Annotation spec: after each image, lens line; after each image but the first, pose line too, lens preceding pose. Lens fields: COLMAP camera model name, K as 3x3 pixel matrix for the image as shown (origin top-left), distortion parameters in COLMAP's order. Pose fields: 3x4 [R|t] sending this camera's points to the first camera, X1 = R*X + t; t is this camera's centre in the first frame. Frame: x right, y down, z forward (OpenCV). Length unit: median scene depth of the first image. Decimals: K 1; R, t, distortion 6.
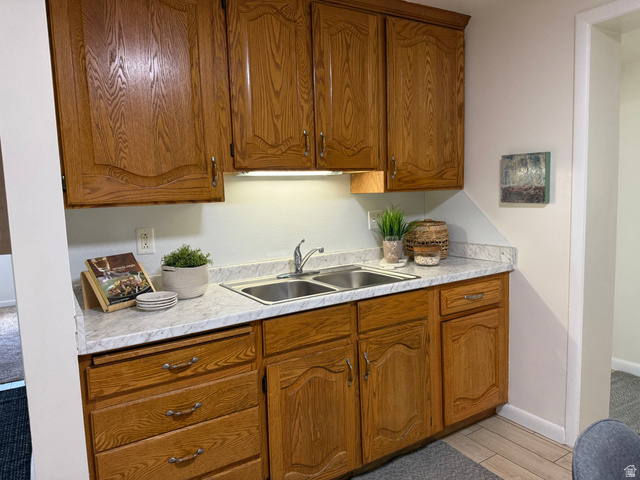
lens RADIAL K [[446.4, 0, 320.0], [0, 446.4, 237.2], [0, 0, 1]] dist [0.083095, -0.093592]
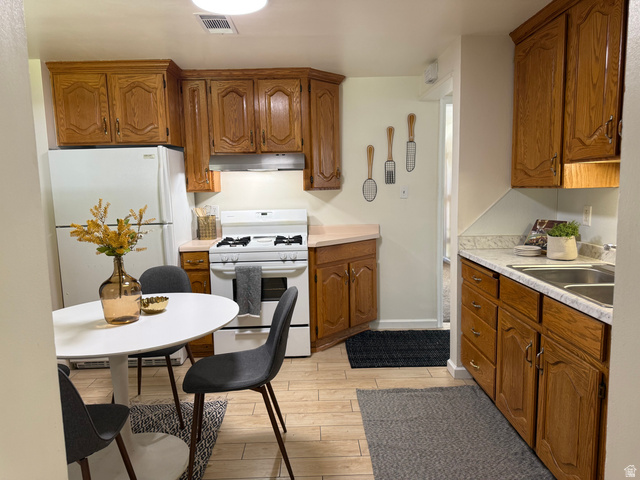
lens RADIAL K [[446.4, 0, 320.0], [0, 446.4, 237.2], [0, 0, 1]] dist [0.083095, -0.093592]
pose [[-0.519871, 0.141102, -0.842511, 1.151198], [-0.052134, 0.979185, 0.196161, -0.151065], [0.852653, 0.145902, -0.501693, 1.031781]]
